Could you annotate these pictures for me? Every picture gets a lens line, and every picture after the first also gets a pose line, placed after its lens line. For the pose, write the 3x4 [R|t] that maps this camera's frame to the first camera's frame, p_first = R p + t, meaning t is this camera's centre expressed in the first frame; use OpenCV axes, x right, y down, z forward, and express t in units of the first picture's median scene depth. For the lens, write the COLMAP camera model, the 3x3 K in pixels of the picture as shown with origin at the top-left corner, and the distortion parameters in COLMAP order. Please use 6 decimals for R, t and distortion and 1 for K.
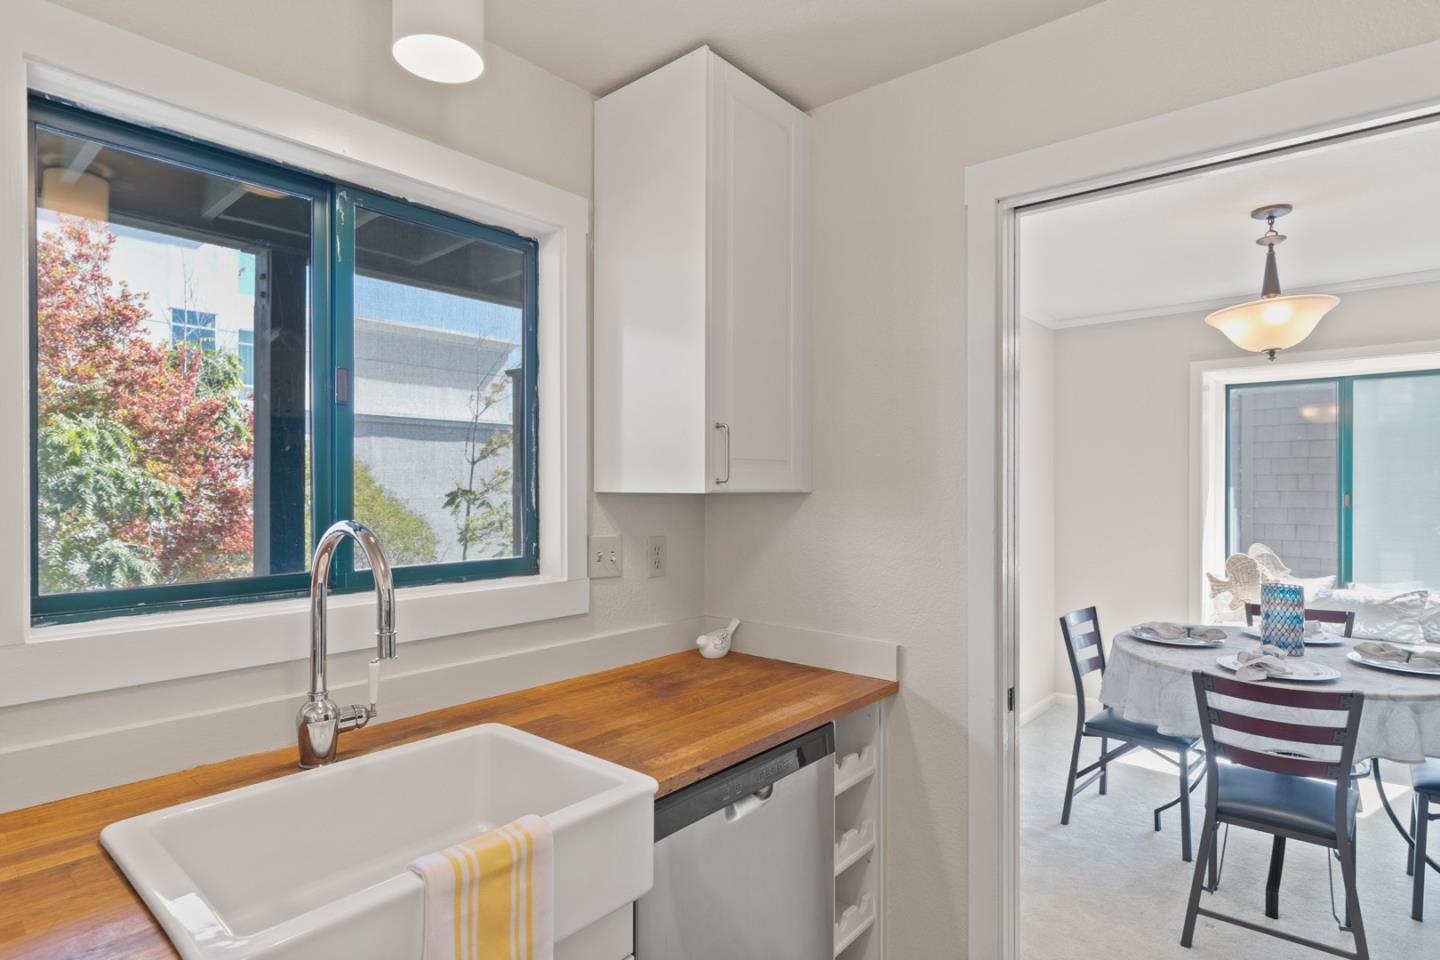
lens RADIAL K [[778.7, 0, 720.0], [0, 778.7, 480.0], [0, 0, 1]] dist [-0.000122, -0.000246]
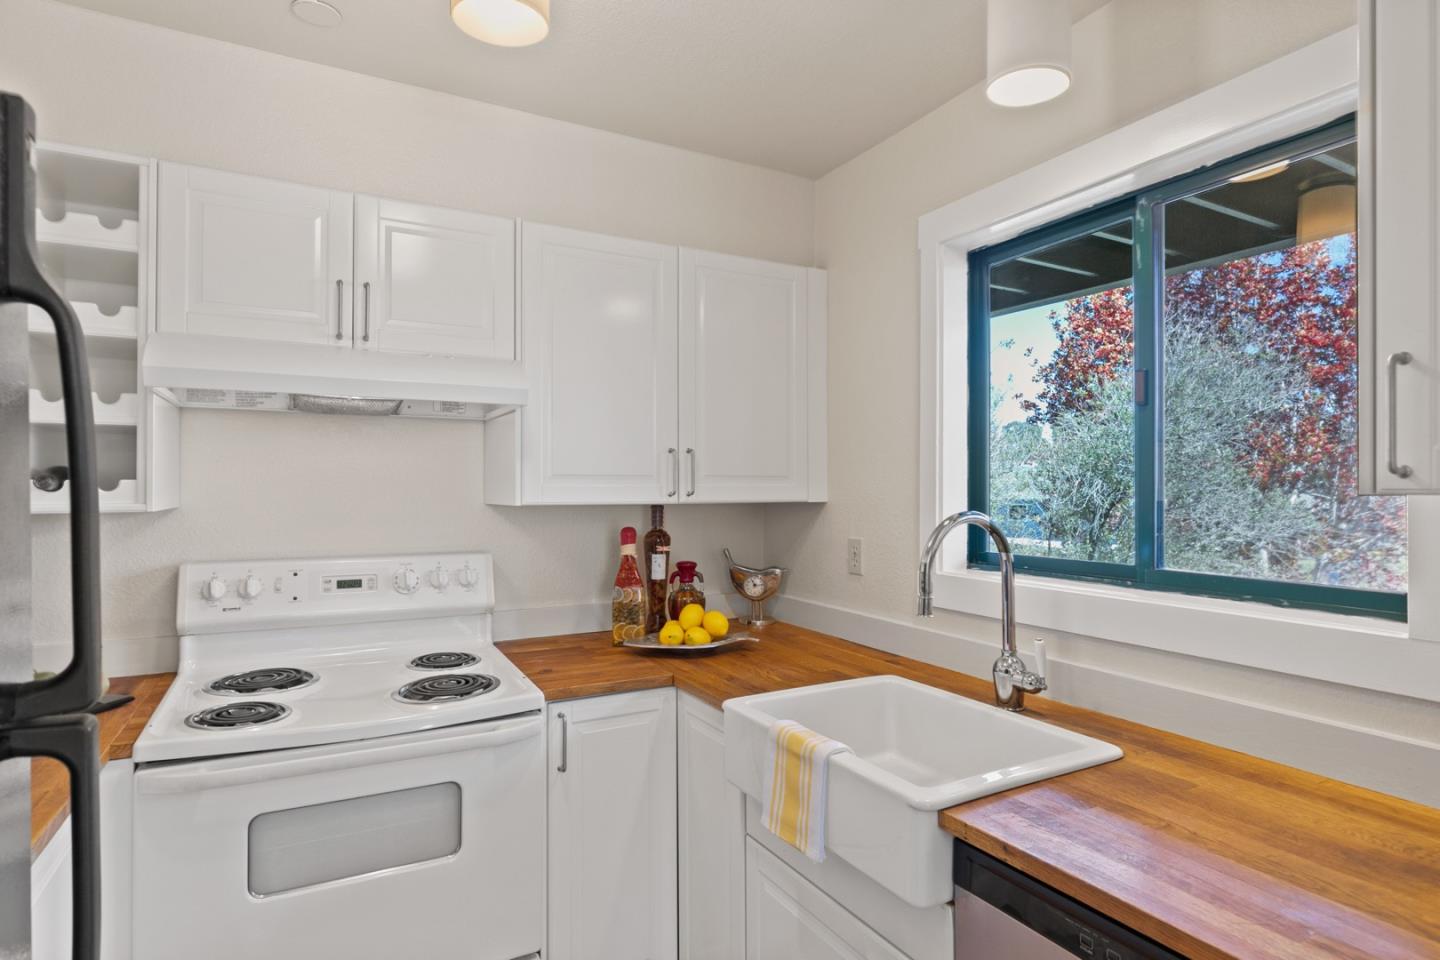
lens RADIAL K [[785.5, 0, 749.6], [0, 785.5, 485.2], [0, 0, 1]] dist [-0.001423, -0.000697]
pose [[-0.349572, -0.004513, -0.936899, 0.721709], [0.004722, 0.999967, -0.006578, 0.014161], [0.936898, -0.006723, -0.349539, 0.944316]]
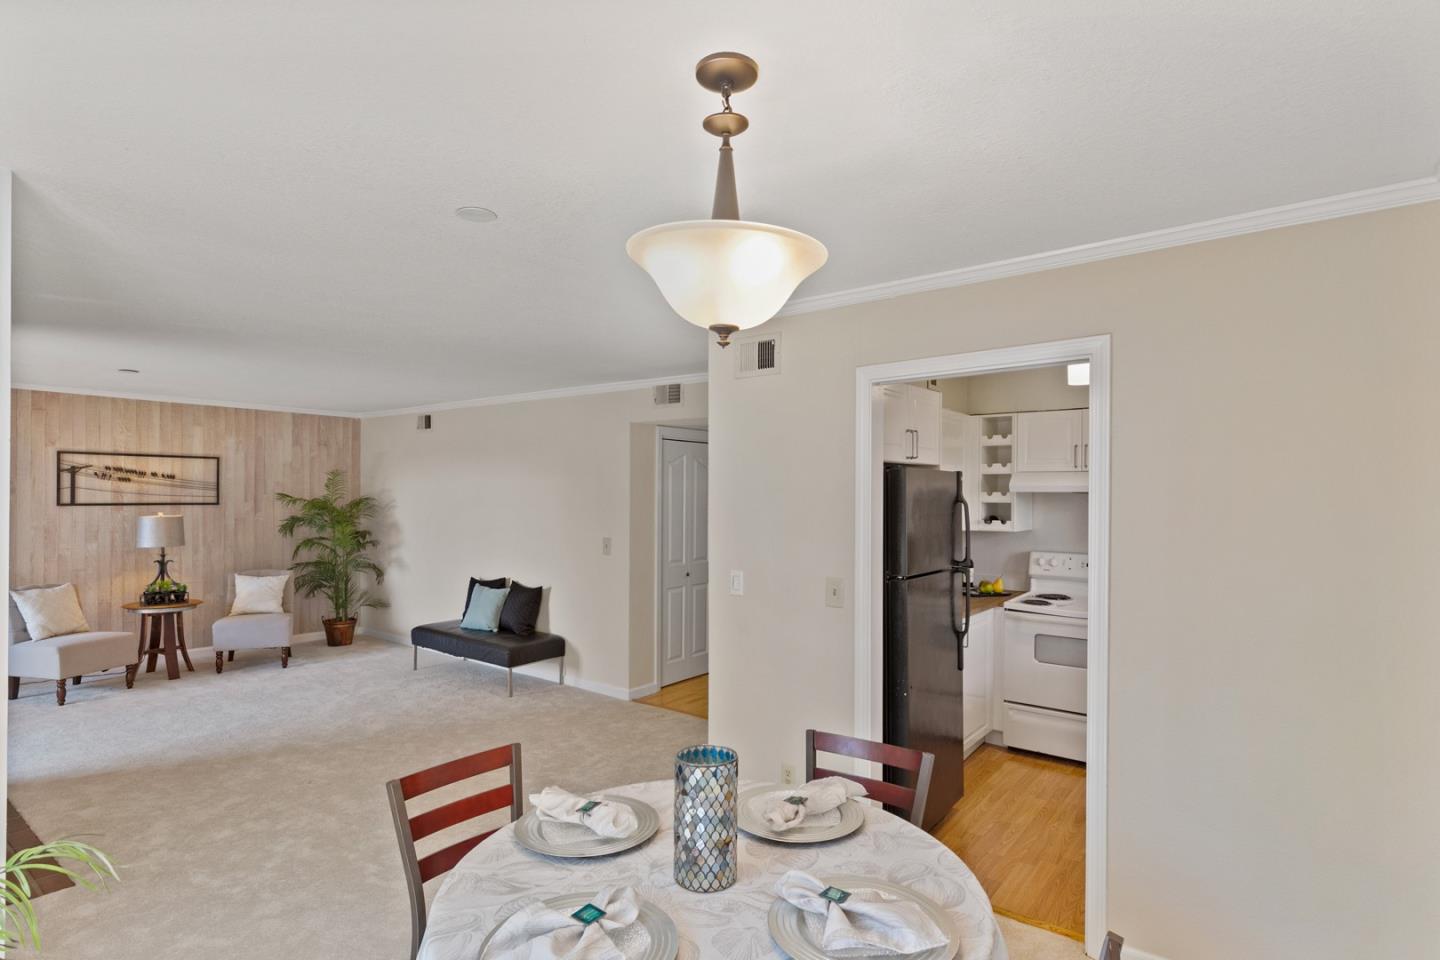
lens RADIAL K [[745.1, 0, 720.1], [0, 745.1, 498.0], [0, 0, 1]] dist [-0.001041, -0.000177]
pose [[-0.998510, -0.005848, -0.054252, 1.405947], [-0.005749, 0.999981, -0.001995, -0.090845], [0.054262, -0.001680, -0.998525, 2.875189]]
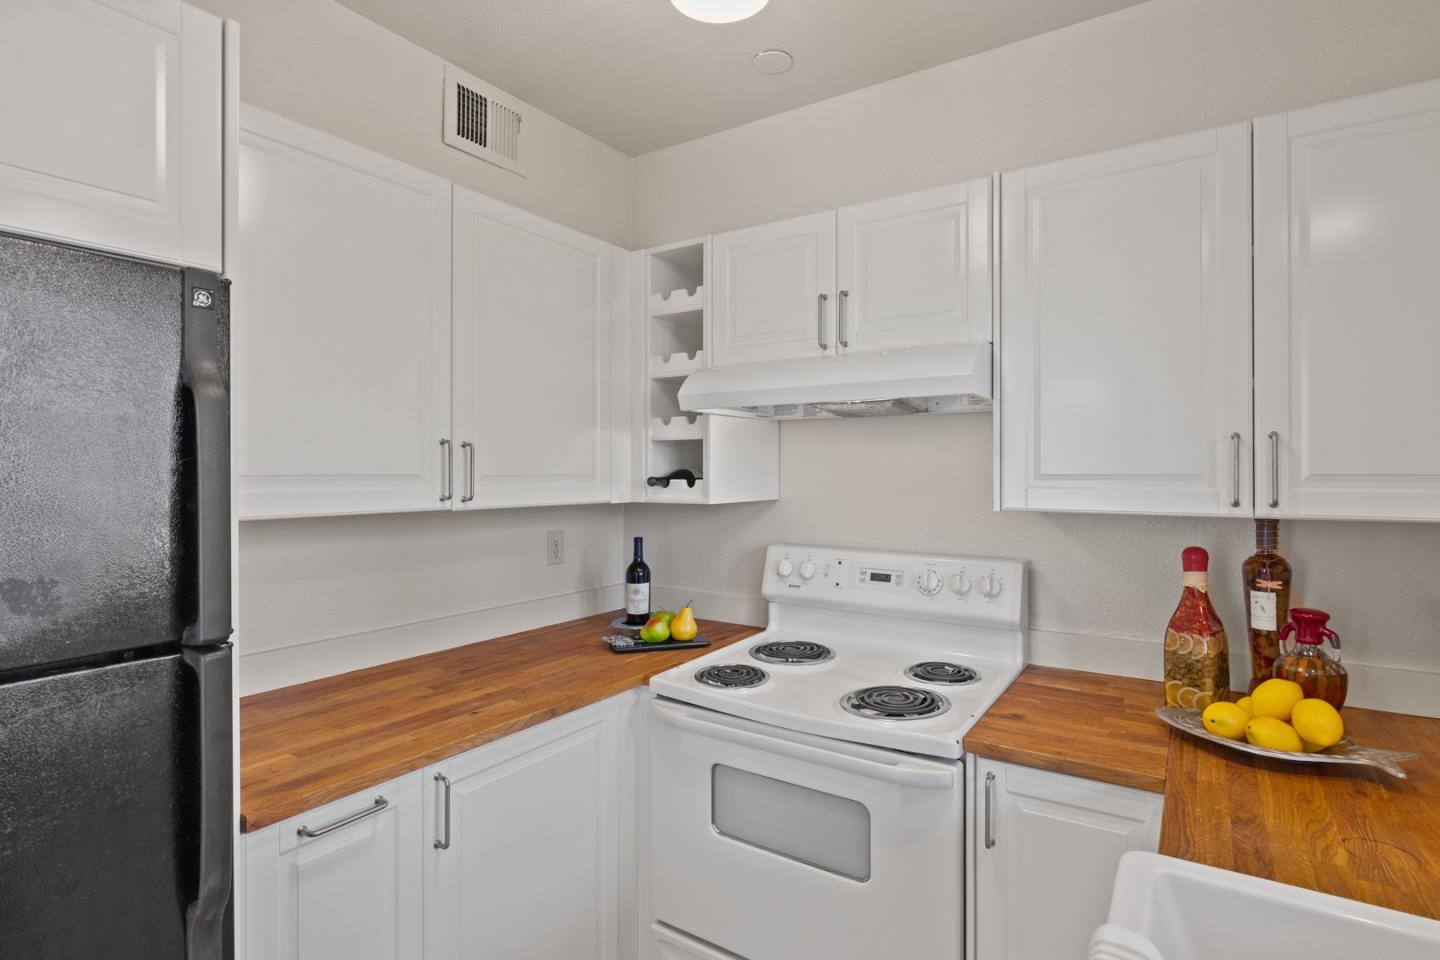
lens RADIAL K [[731.8, 0, 713.0], [0, 731.8, 470.6], [0, 0, 1]] dist [-0.000332, -0.000450]
pose [[-0.993785, -0.002776, -0.111286, 0.106045], [-0.001987, 0.999972, -0.007199, -0.012798], [0.111303, -0.006933, -0.993762, 1.117376]]
